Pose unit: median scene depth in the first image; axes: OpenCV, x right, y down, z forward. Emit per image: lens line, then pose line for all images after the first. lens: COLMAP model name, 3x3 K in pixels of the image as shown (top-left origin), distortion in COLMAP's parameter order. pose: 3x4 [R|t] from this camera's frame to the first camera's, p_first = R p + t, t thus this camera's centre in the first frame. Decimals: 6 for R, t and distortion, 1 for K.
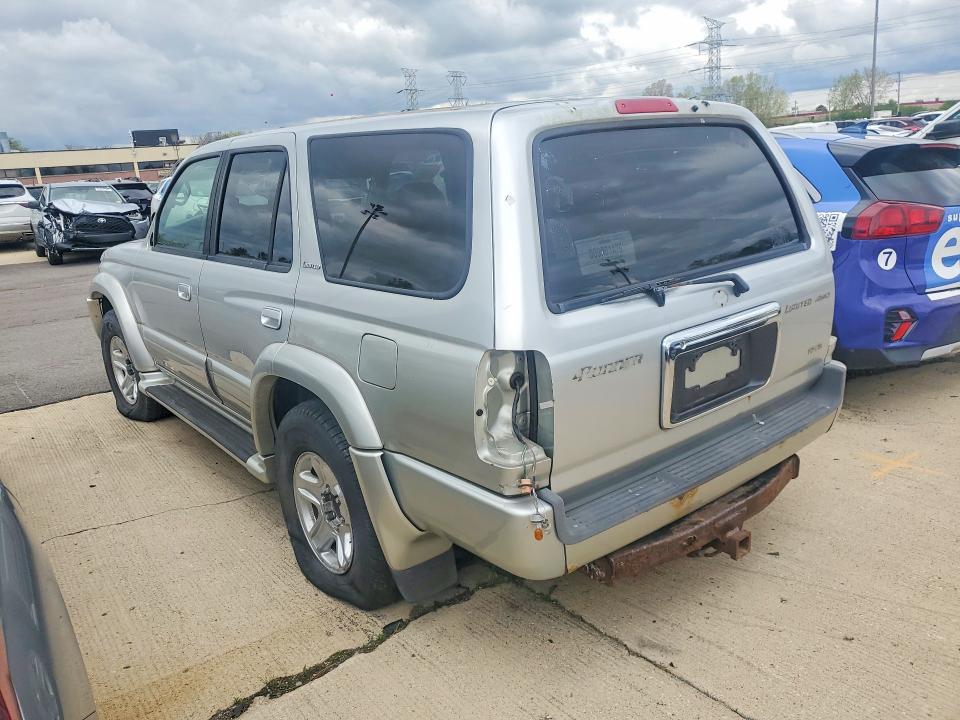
lens RADIAL K [[735.7, 0, 473.4], [0, 735.7, 353.1], [0, 0, 1]] dist [0.024713, 0.004894]
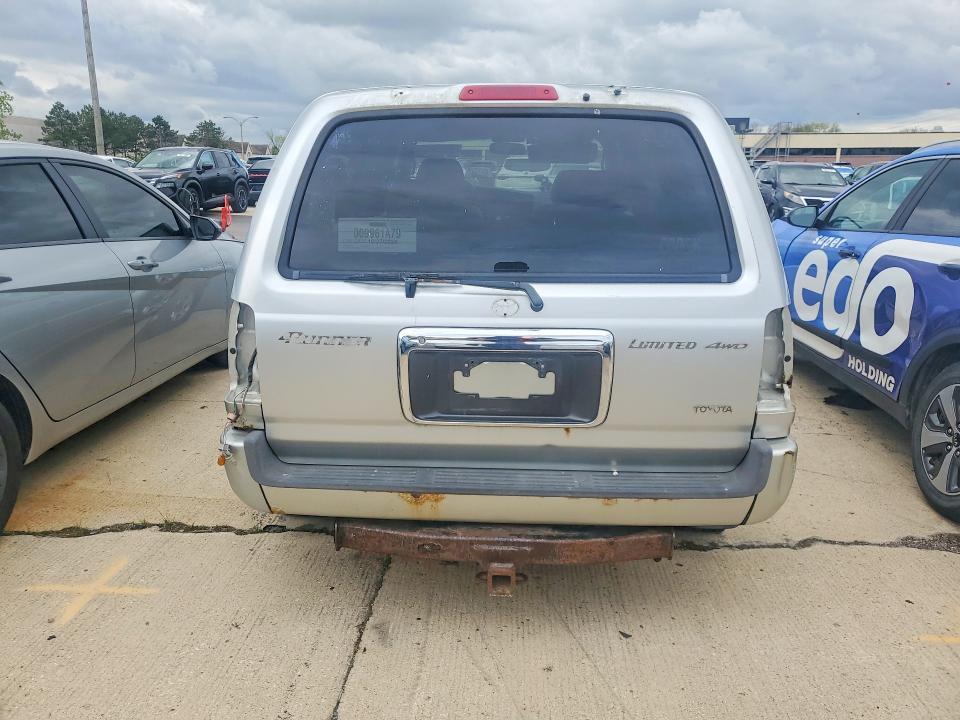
lens RADIAL K [[732.6, 0, 463.7], [0, 732.6, 357.2], [0, 0, 1]] dist [0.043304, -0.007869]
pose [[0.754230, 0.234661, -0.613246, 0.844080], [-0.223050, 0.969985, 0.096839, -0.087726], [0.617564, 0.063746, 0.783933, 0.254557]]
